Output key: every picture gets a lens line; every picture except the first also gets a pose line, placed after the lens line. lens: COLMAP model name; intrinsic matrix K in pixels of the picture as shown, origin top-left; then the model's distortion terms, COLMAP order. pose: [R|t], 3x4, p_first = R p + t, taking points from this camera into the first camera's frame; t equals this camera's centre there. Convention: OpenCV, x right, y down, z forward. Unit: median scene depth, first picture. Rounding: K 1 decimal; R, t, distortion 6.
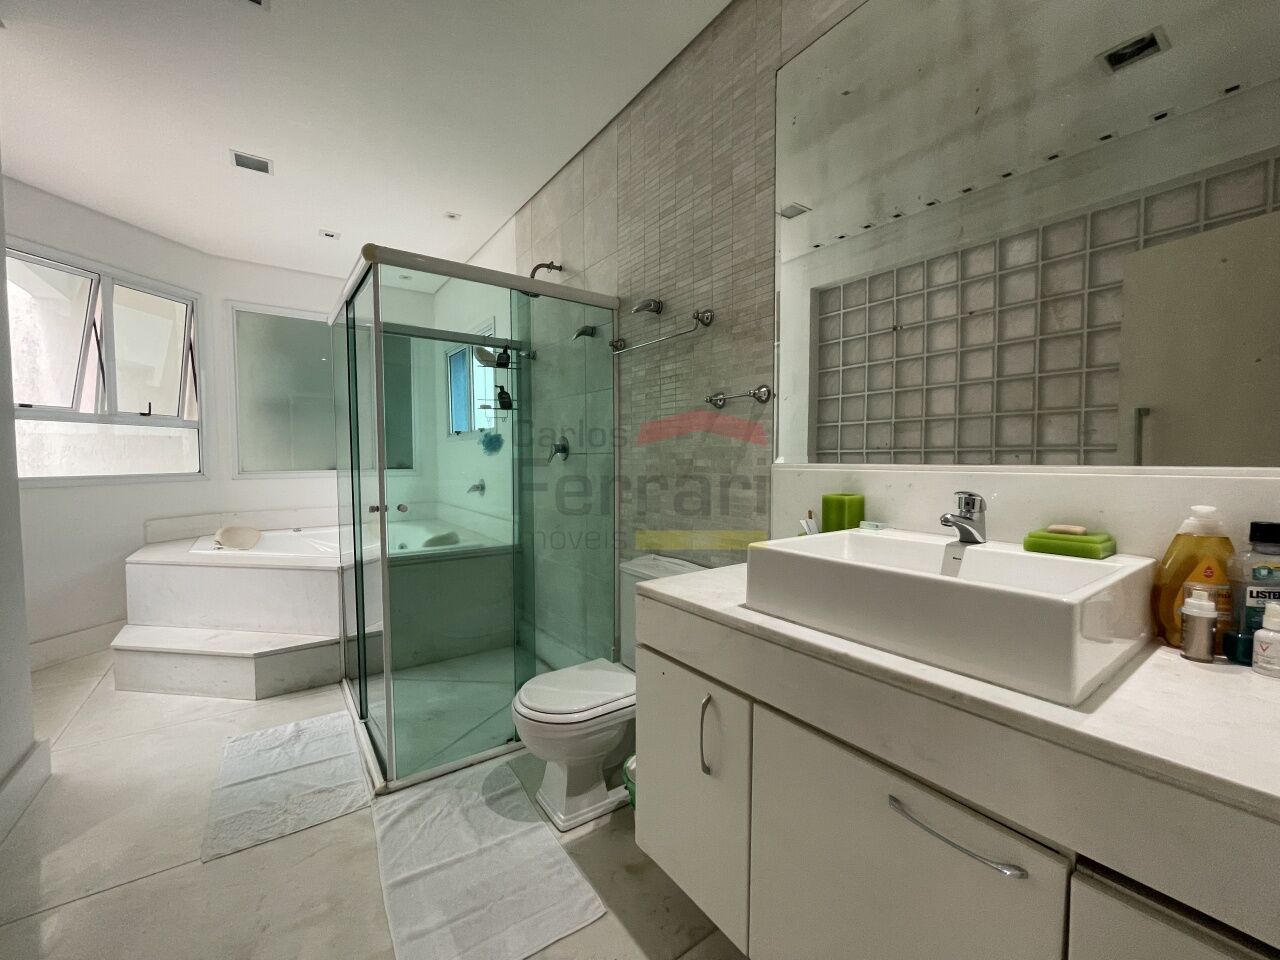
lens RADIAL K [[518.5, 0, 643.1], [0, 518.5, 484.3], [0, 0, 1]] dist [0.000041, -0.001699]
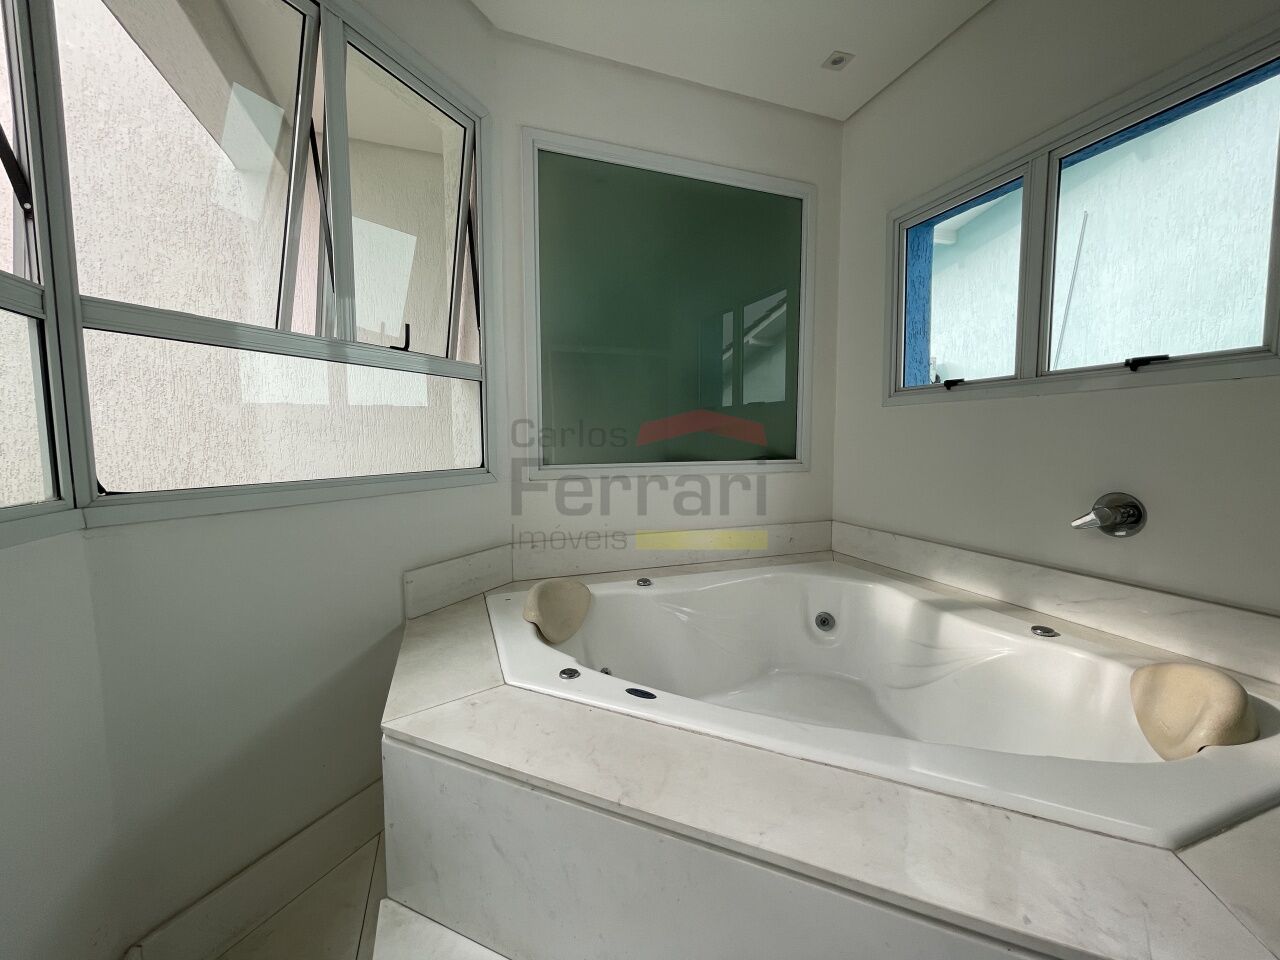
lens RADIAL K [[518.5, 0, 628.6], [0, 518.5, 482.2], [0, 0, 1]] dist [0.000041, -0.001699]
pose [[0.954078, 0.023968, -0.298599, -1.021217], [-0.016104, 0.999456, 0.028770, -0.044251], [0.299126, -0.022640, 0.953945, 1.000913]]
